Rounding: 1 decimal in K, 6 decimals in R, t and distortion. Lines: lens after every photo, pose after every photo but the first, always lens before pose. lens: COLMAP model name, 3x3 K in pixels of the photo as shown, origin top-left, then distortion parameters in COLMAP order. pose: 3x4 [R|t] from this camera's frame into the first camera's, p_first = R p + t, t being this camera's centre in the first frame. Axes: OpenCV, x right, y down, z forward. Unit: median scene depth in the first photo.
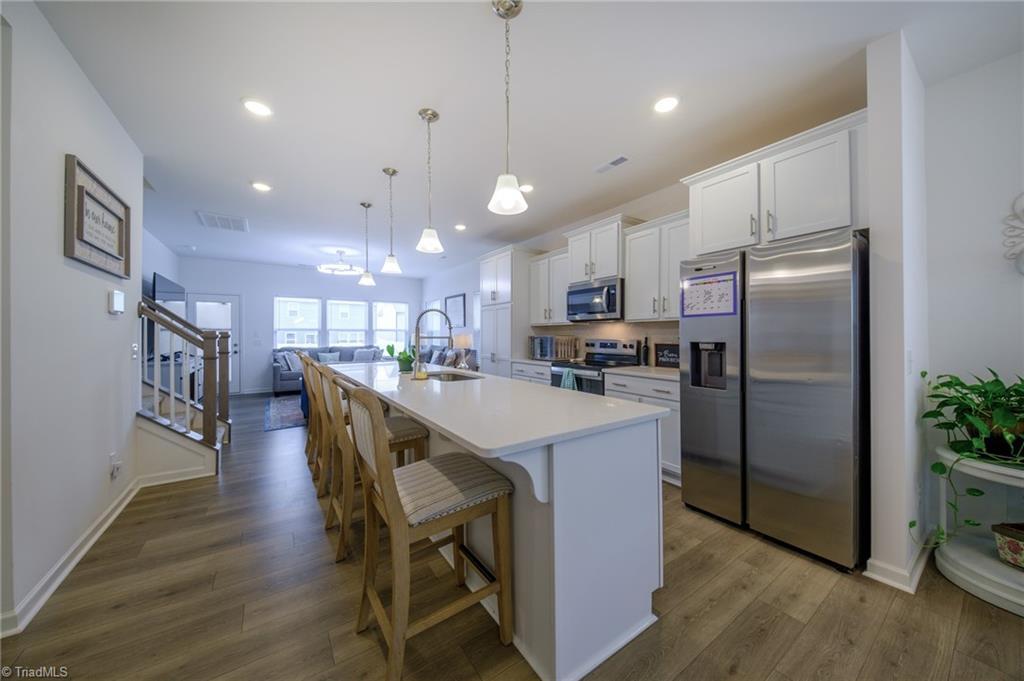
lens RADIAL K [[348.8, 0, 517.0], [0, 348.8, 333.9], [0, 0, 1]] dist [0.027381, -0.000121]
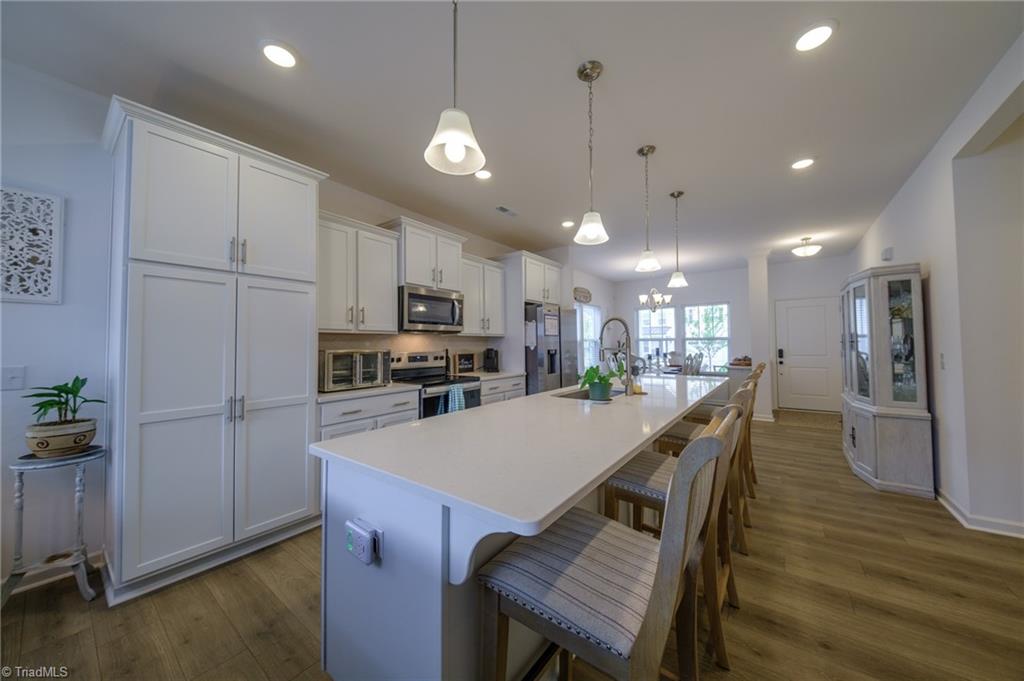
lens RADIAL K [[348.8, 0, 517.0], [0, 348.8, 333.9], [0, 0, 1]] dist [0.027381, -0.000121]
pose [[-0.316166, 0.031572, 0.948178, -0.718703], [0.003374, 0.999477, -0.032155, -0.002065], [-0.948698, -0.006967, -0.316107, 1.075837]]
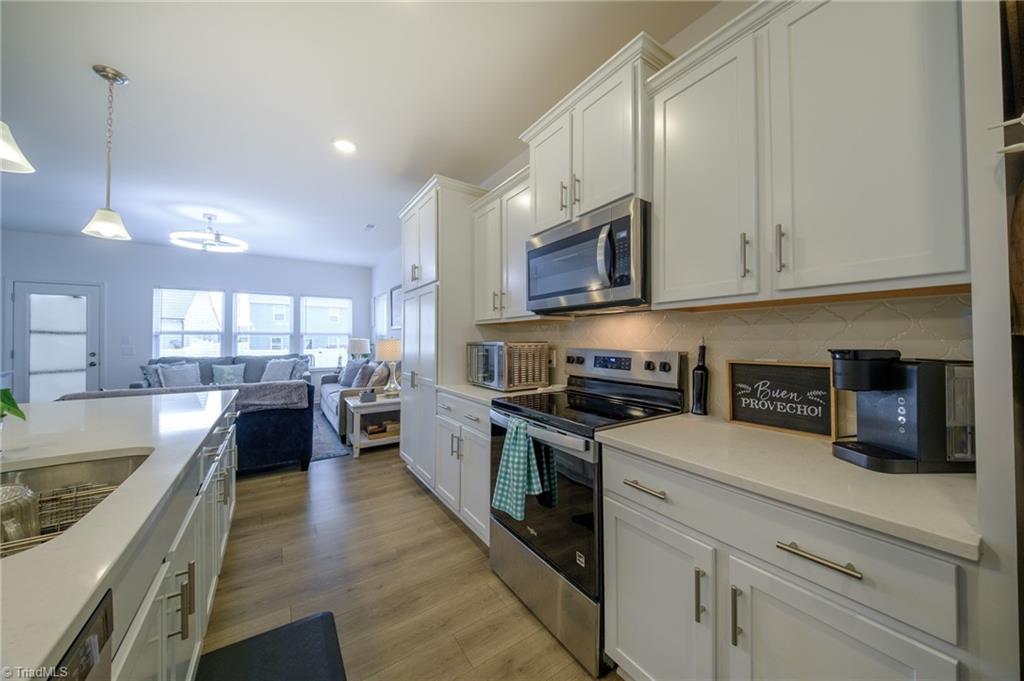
lens RADIAL K [[348.8, 0, 517.0], [0, 348.8, 333.9], [0, 0, 1]] dist [0.027381, -0.000121]
pose [[0.999925, -0.003324, -0.011760, 0.143261], [0.003210, 0.999948, -0.009699, -0.001481], [0.011792, 0.009660, 0.999884, 0.542895]]
